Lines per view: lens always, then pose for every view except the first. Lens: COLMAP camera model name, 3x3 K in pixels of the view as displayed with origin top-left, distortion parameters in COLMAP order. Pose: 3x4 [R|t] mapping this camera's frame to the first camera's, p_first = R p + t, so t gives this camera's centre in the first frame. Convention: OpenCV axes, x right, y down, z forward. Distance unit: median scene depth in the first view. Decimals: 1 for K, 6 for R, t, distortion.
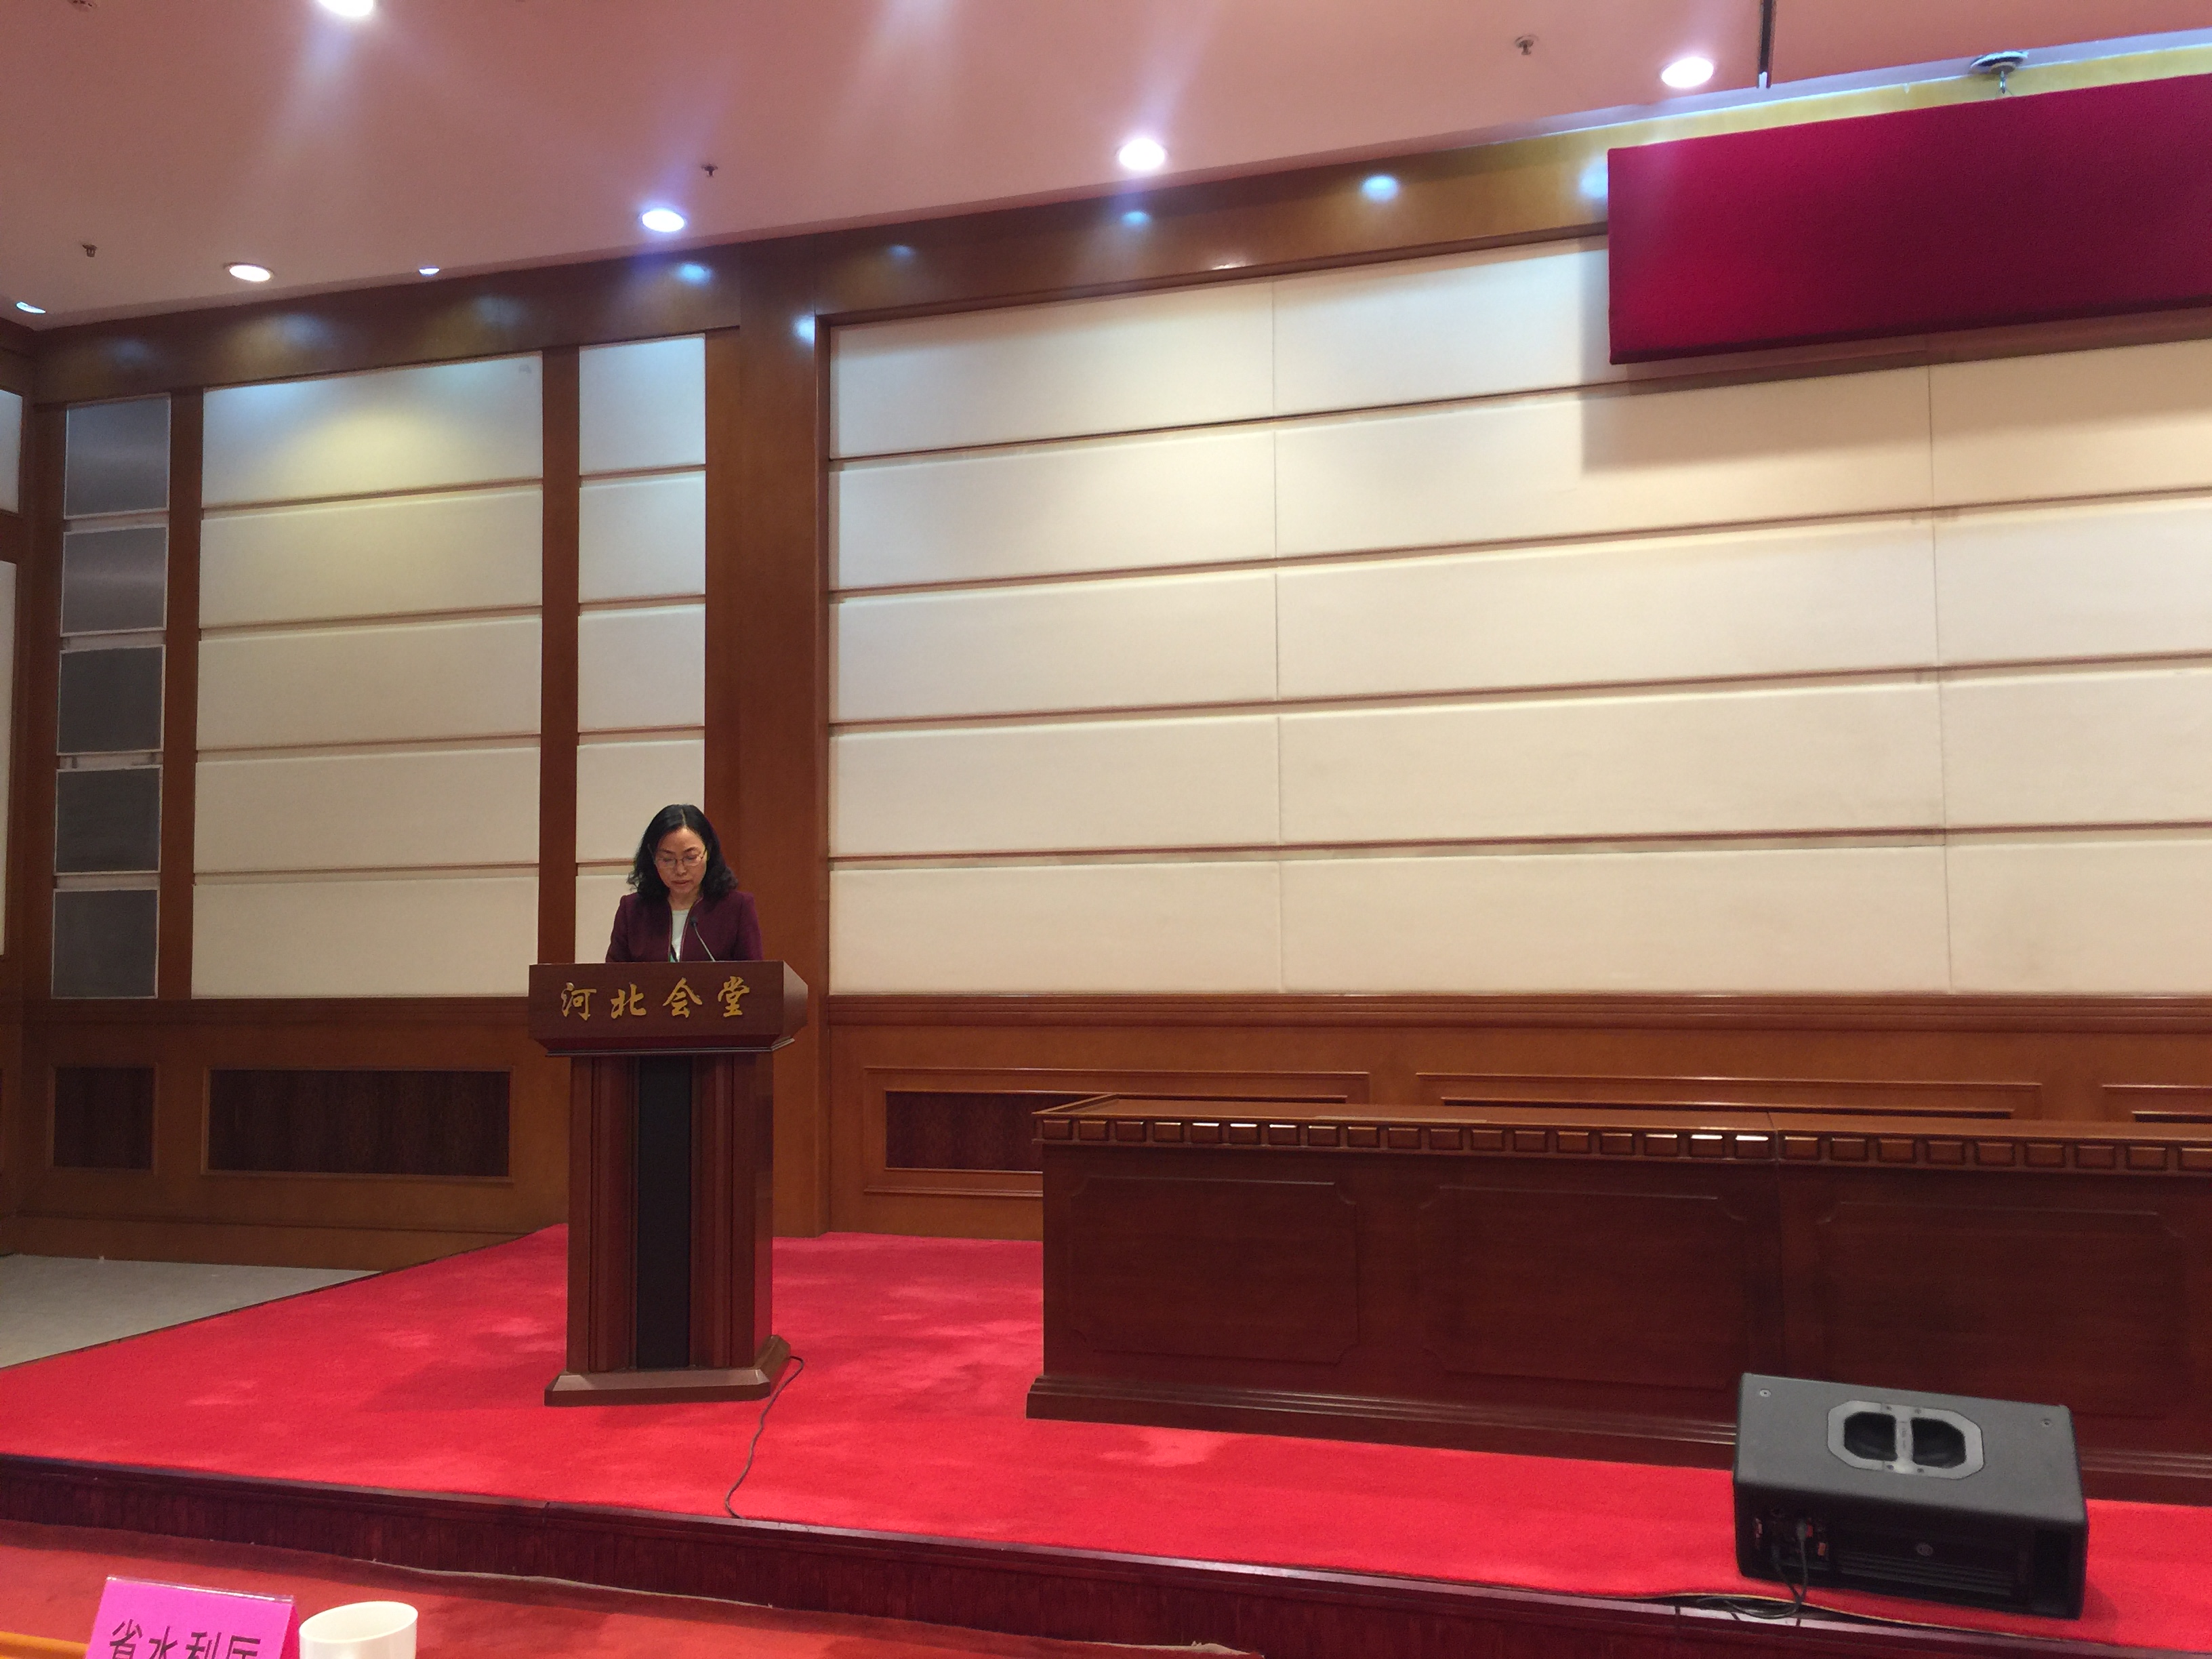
lens RADIAL K [[1882.7, 0, 1103.0], [0, 1882.7, 832.7], [0, 0, 1]] dist [0.045715, 0.002889]
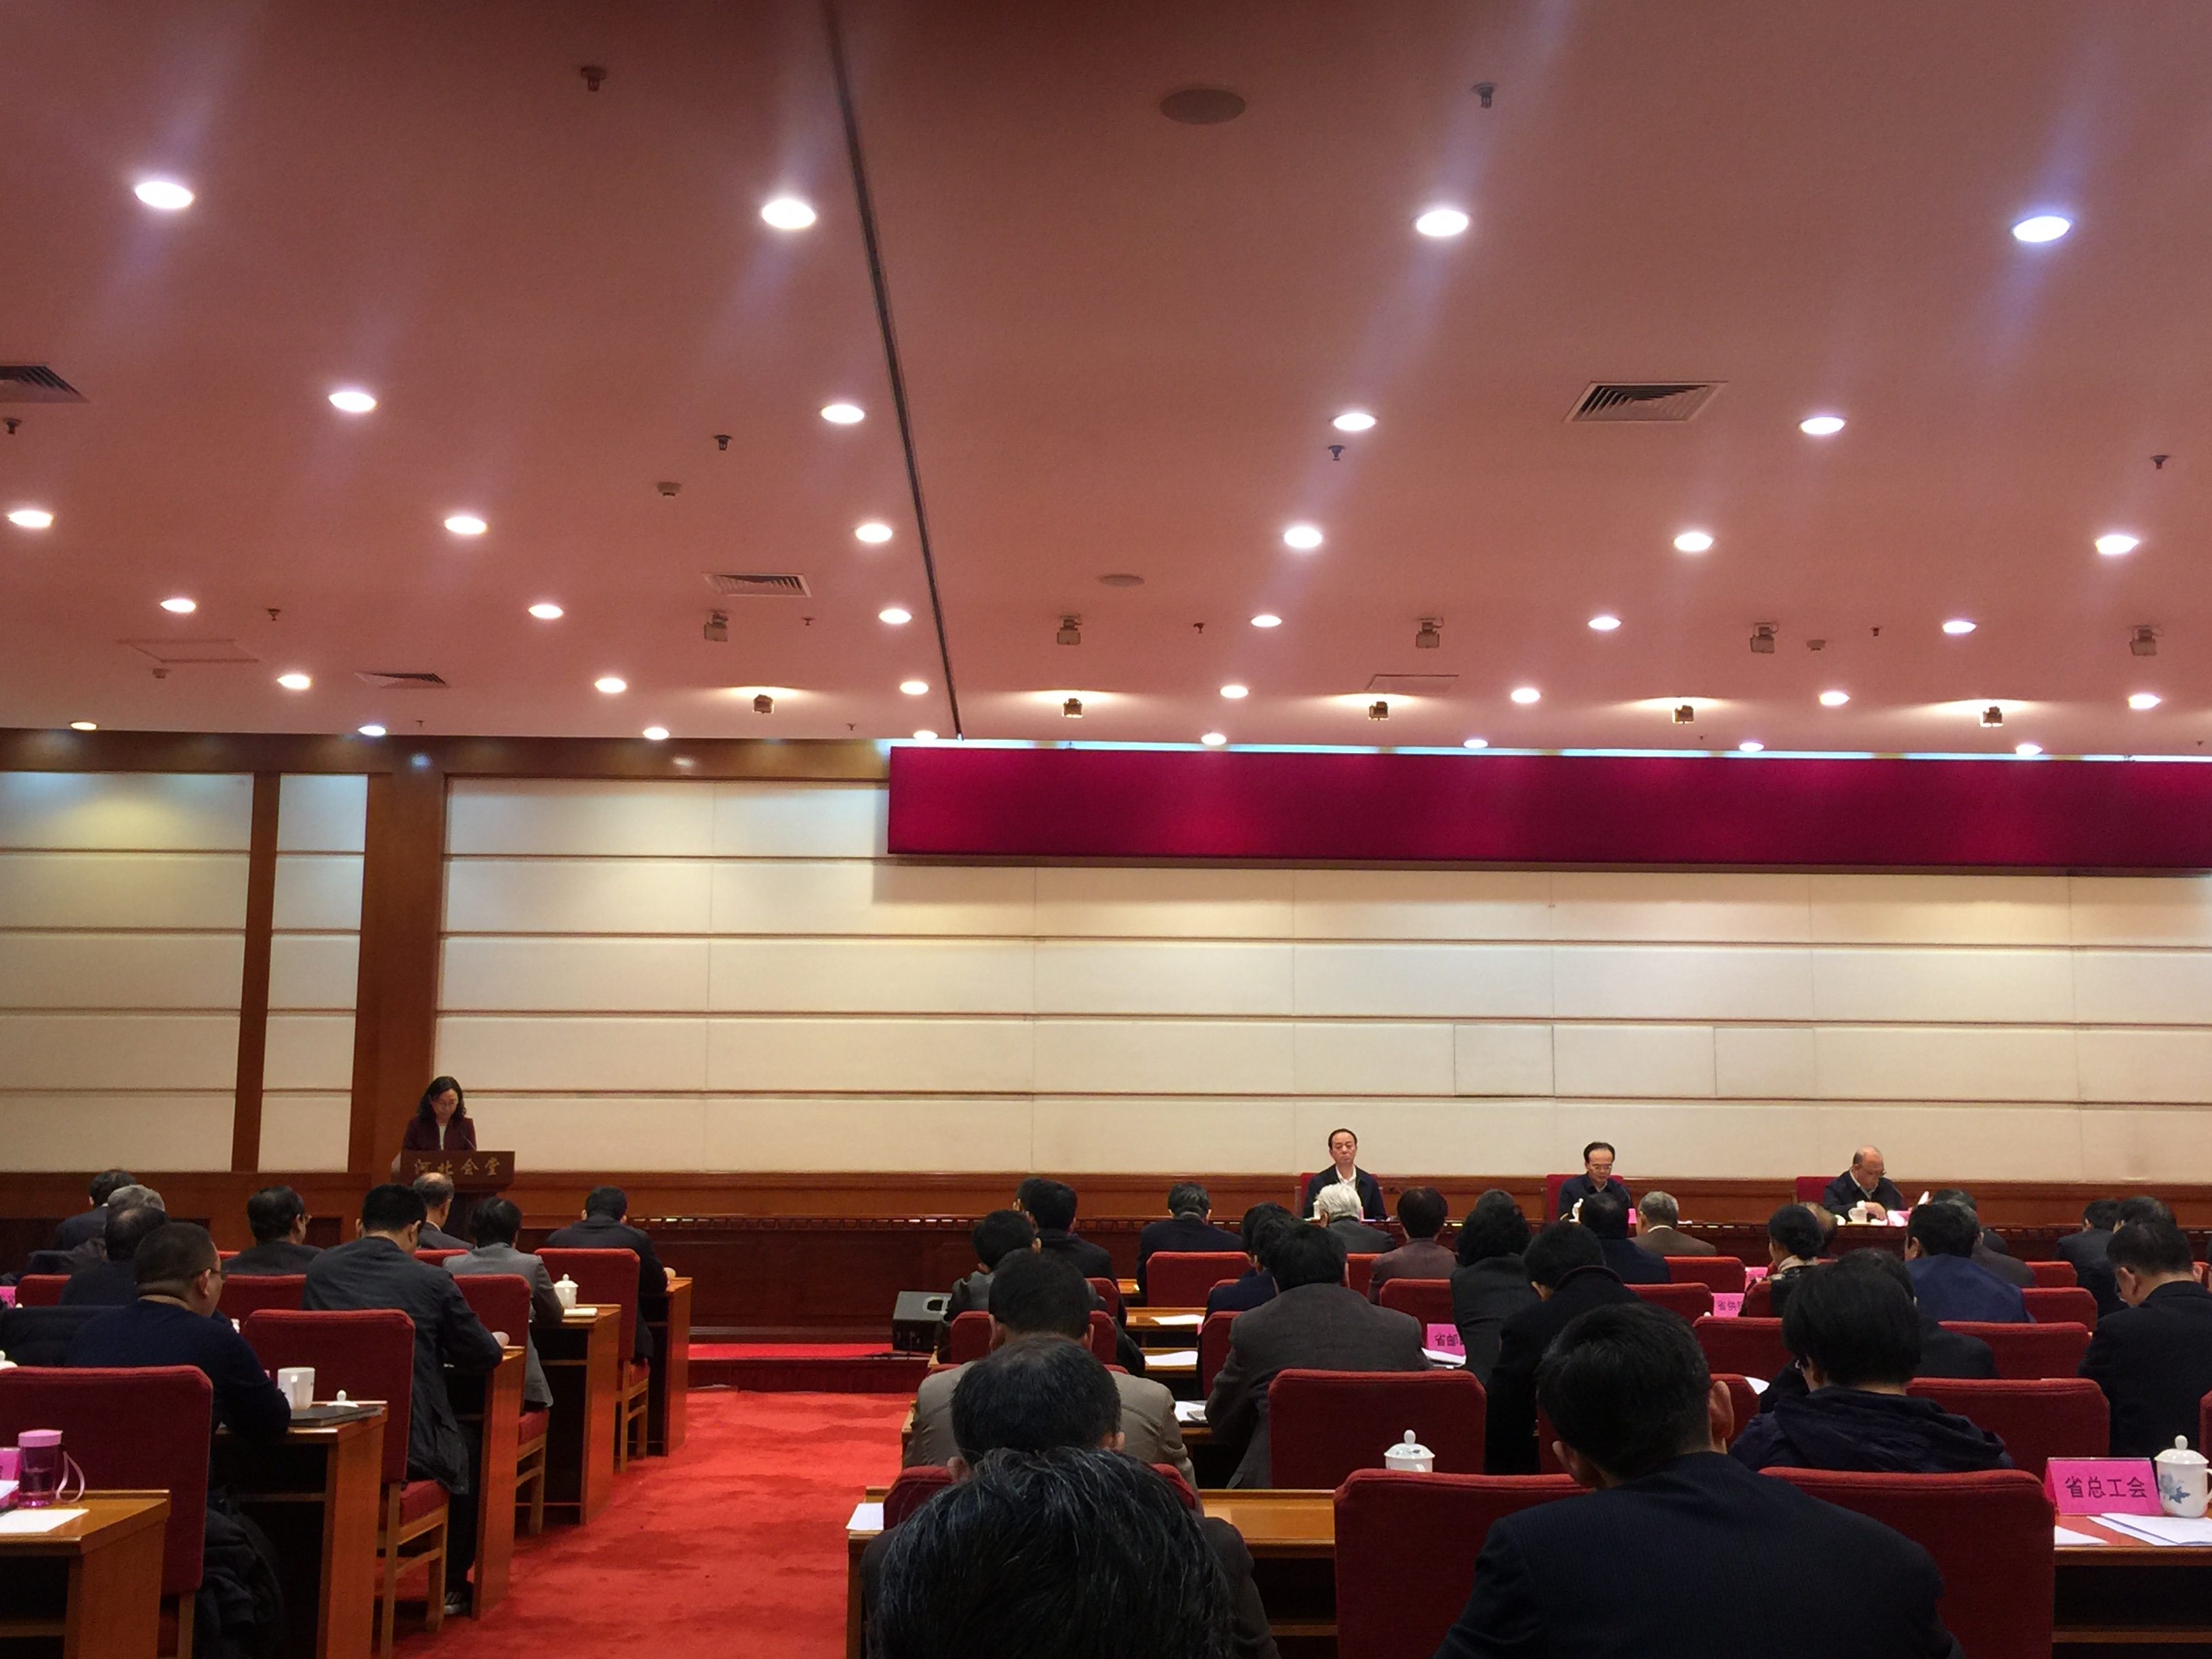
lens RADIAL K [[2380.9, 0, 1105.1], [0, 2380.9, 827.0], [0, 0, 1]] dist [0.050739, 0.000000]
pose [[0.944112, 0.057521, 0.324567, -0.289811], [-0.033915, 0.996382, -0.077928, -0.076627], [-0.327875, 0.062565, 0.942647, -1.261291]]
